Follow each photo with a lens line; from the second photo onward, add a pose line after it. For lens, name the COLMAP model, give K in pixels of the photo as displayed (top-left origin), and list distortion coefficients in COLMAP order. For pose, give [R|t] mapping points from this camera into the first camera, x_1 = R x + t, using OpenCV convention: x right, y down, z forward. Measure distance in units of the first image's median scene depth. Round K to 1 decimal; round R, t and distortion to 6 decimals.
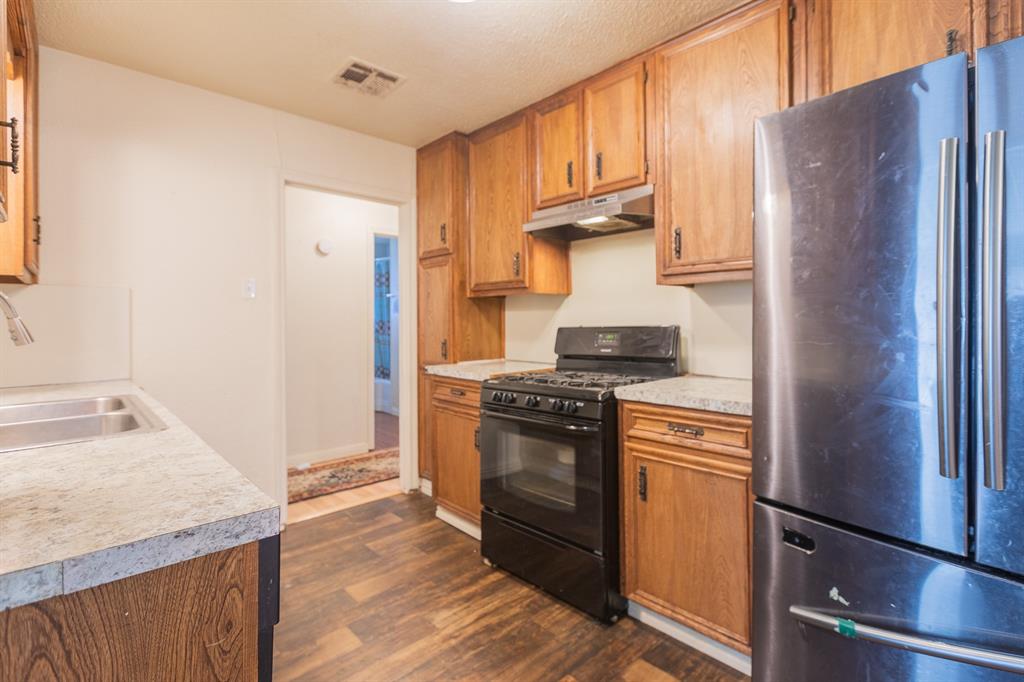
lens RADIAL K [[478.0, 0, 512.0], [0, 478.0, 341.0], [0, 0, 1]] dist [0.013100, -0.000640]
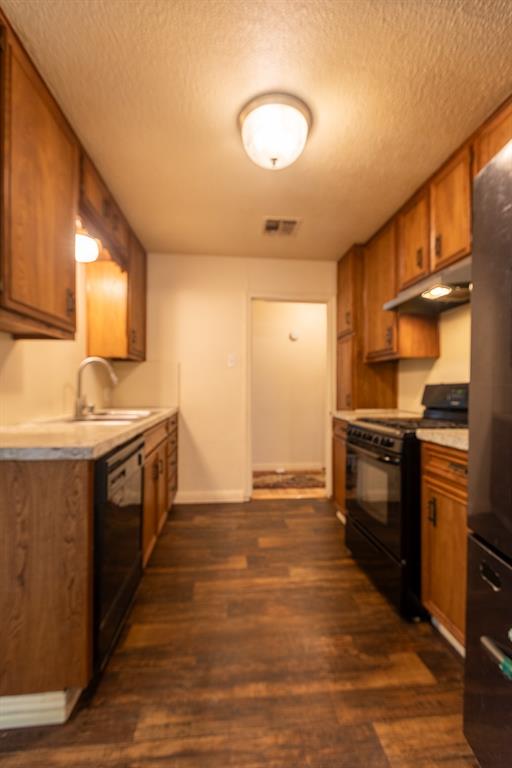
lens RADIAL K [[334.4, 0, 256.4], [0, 334.4, 402.9], [0, 0, 1]] dist [0.008136, -0.000366]
pose [[0.800422, 0.039021, -0.598165, 0.322195], [-0.036018, 0.999207, 0.016987, 0.024598], [0.598354, 0.007948, 0.801193, 0.058325]]
